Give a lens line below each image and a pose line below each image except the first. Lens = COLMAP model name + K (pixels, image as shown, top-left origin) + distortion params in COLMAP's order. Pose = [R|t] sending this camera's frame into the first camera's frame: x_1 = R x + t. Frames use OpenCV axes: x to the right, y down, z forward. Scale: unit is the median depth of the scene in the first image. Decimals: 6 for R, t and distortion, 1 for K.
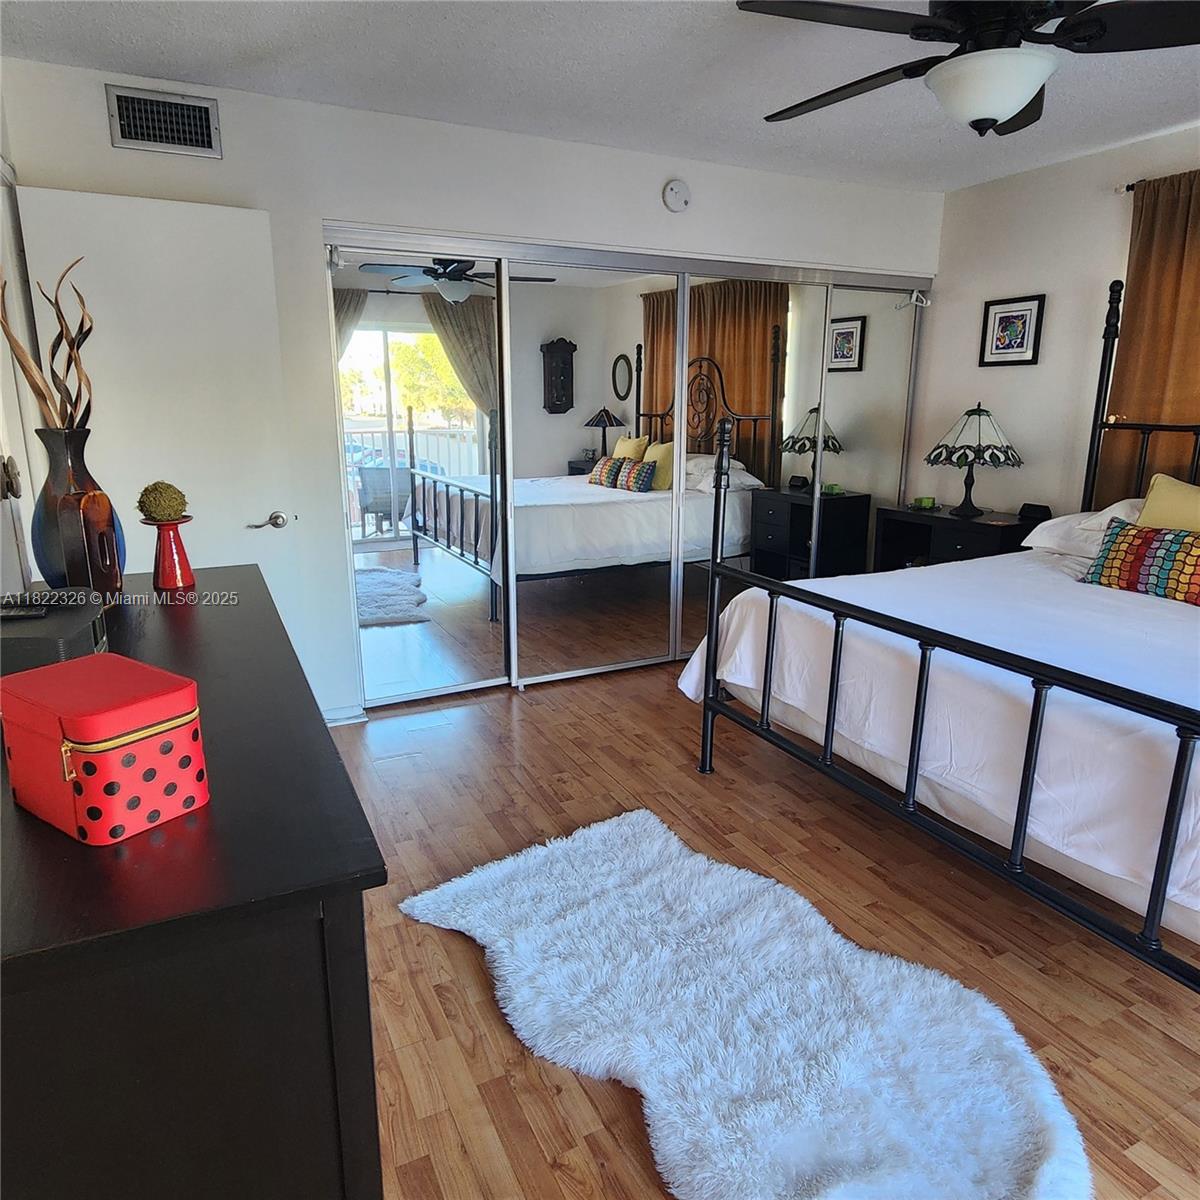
lens RADIAL K [[824.6, 0, 600.0], [0, 824.6, 600.0], [0, 0, 1]] dist [0.001520, 0.001083]
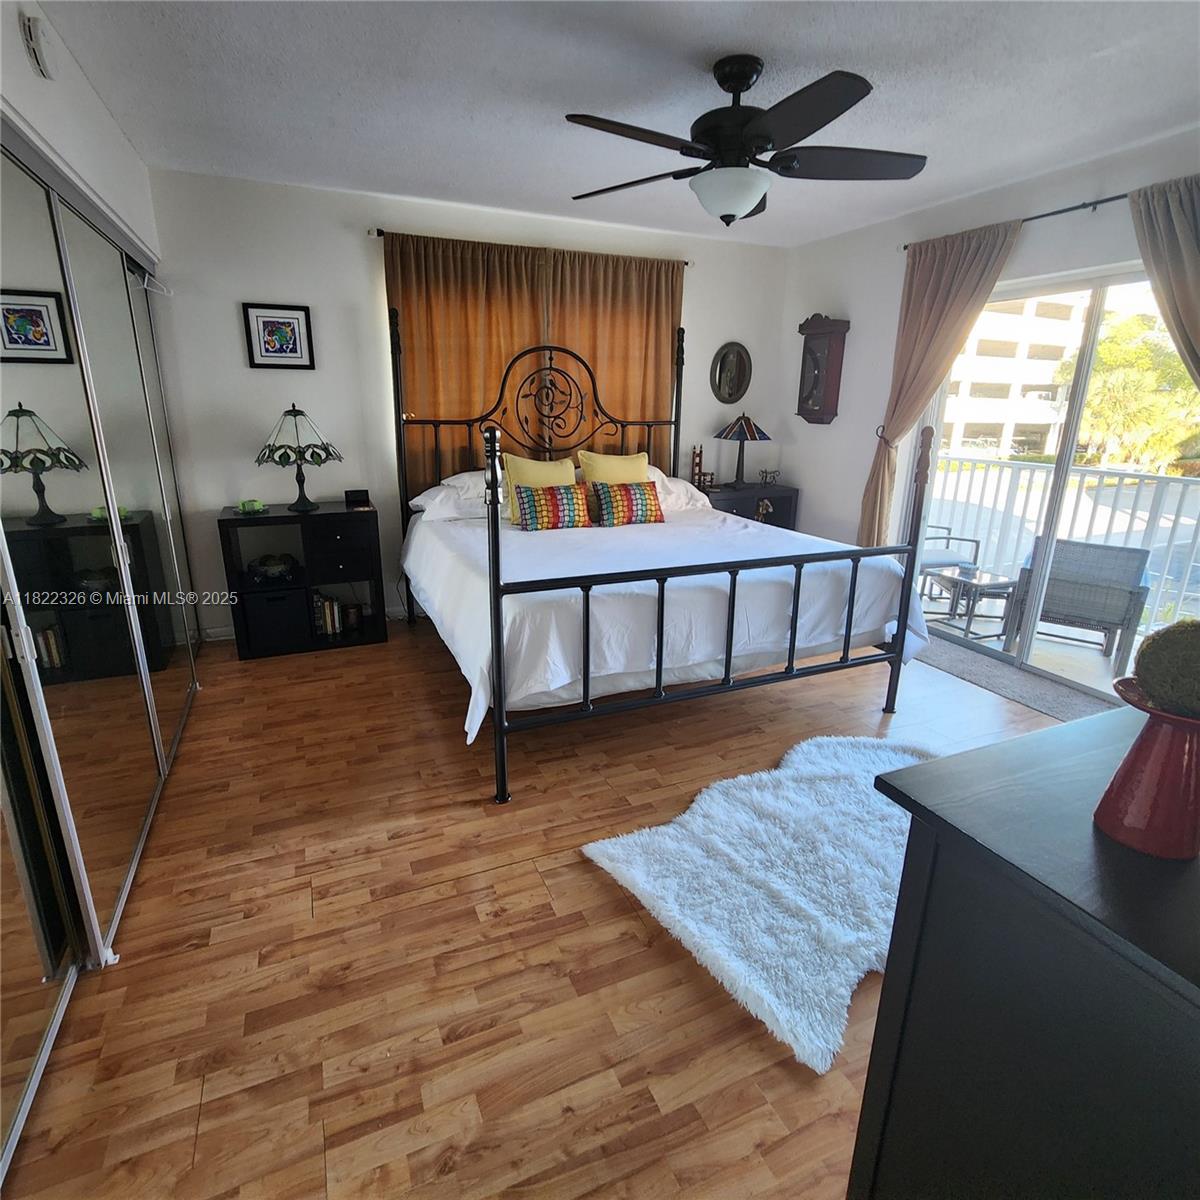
lens RADIAL K [[653.9, 0, 594.0], [0, 653.9, 592.2], [0, 0, 1]] dist [0.001603, -0.001448]
pose [[0.049422, -0.282184, 0.958086, -0.464234], [0.226360, 0.937463, 0.264433, -0.171659], [-0.972789, 0.203804, 0.110207, 0.678208]]
